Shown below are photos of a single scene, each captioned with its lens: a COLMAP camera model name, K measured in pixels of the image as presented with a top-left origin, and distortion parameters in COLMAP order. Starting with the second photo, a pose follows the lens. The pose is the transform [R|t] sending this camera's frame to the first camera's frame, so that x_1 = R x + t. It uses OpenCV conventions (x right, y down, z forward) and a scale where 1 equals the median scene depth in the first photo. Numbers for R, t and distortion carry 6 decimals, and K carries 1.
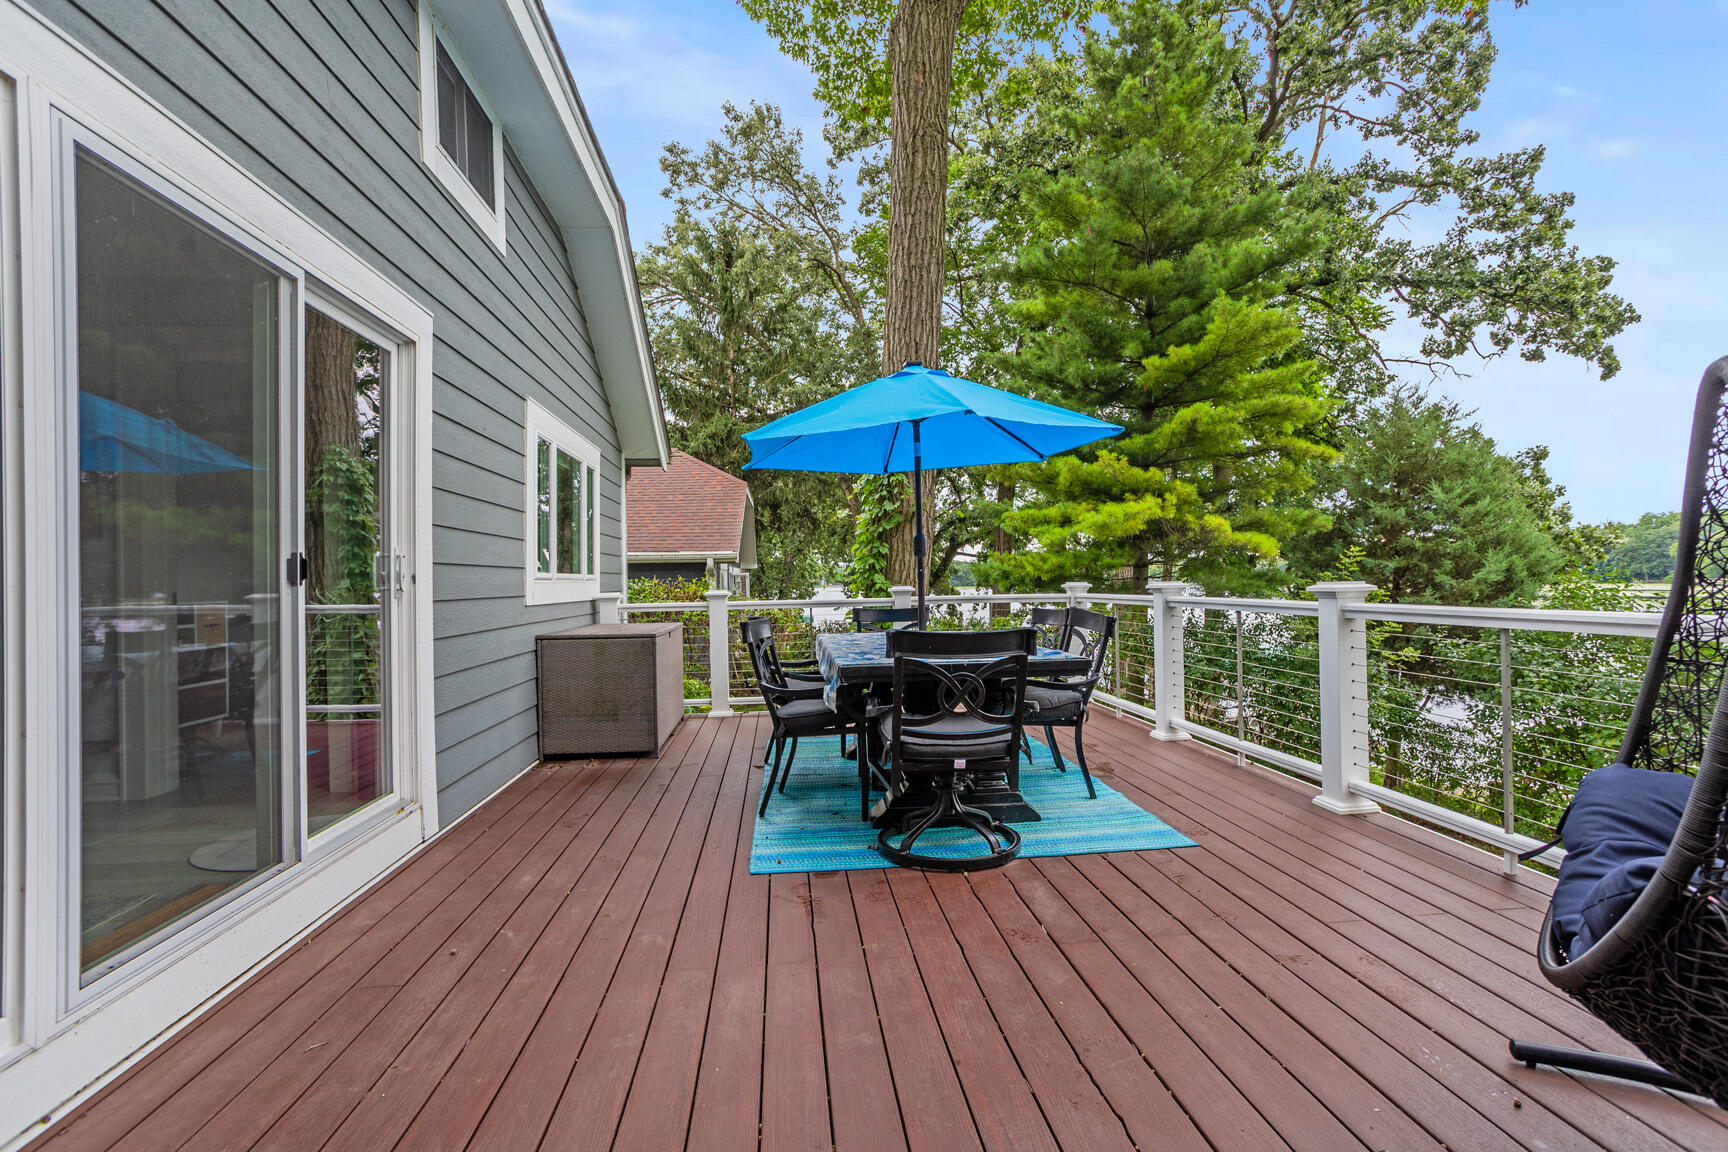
lens RADIAL K [[838.4, 0, 855.4], [0, 838.4, 571.7], [0, 0, 1]] dist [-0.062542, 0.041503]
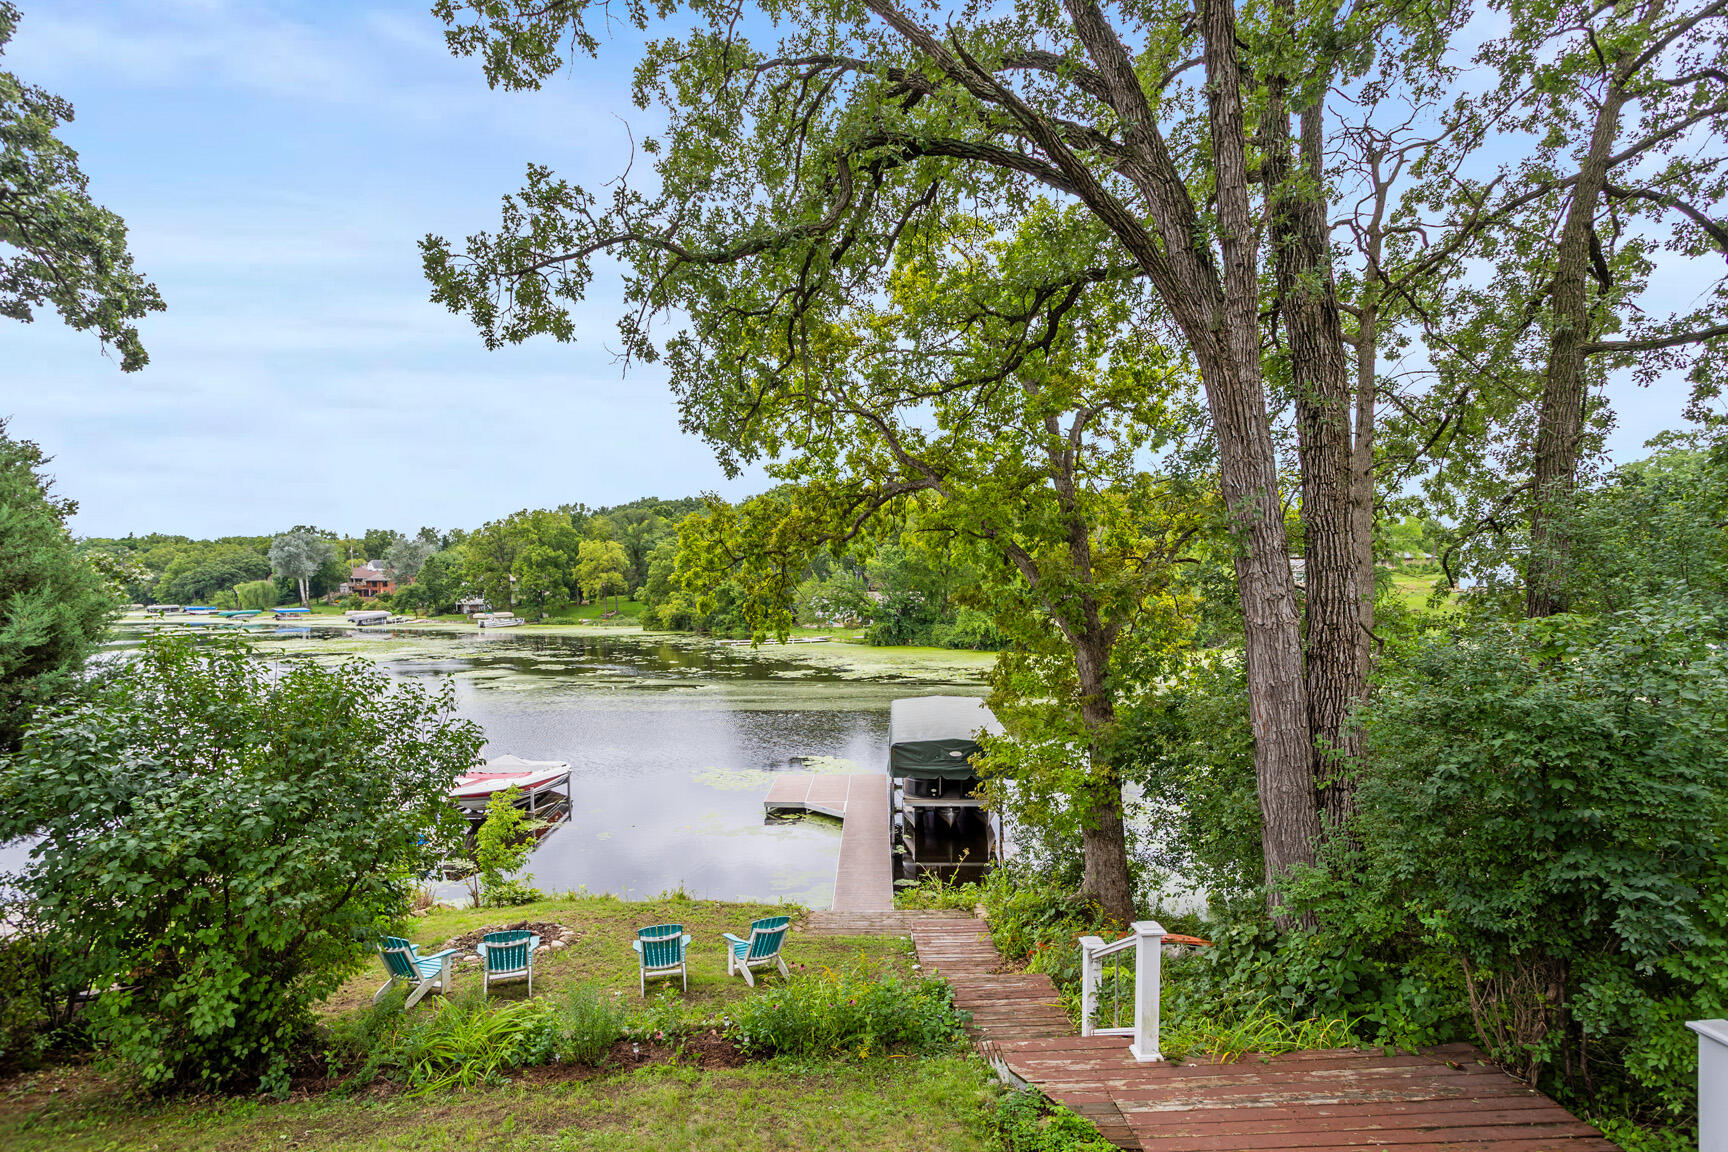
lens RADIAL K [[861.3, 0, 865.8], [0, 861.3, 640.3], [0, 0, 1]] dist [-0.057558, 0.043255]
pose [[0.042487, -0.049321, 0.997879, 0.124268], [-0.002646, 0.998772, 0.049478, -0.017616], [-0.999094, -0.004743, 0.042304, 0.245842]]
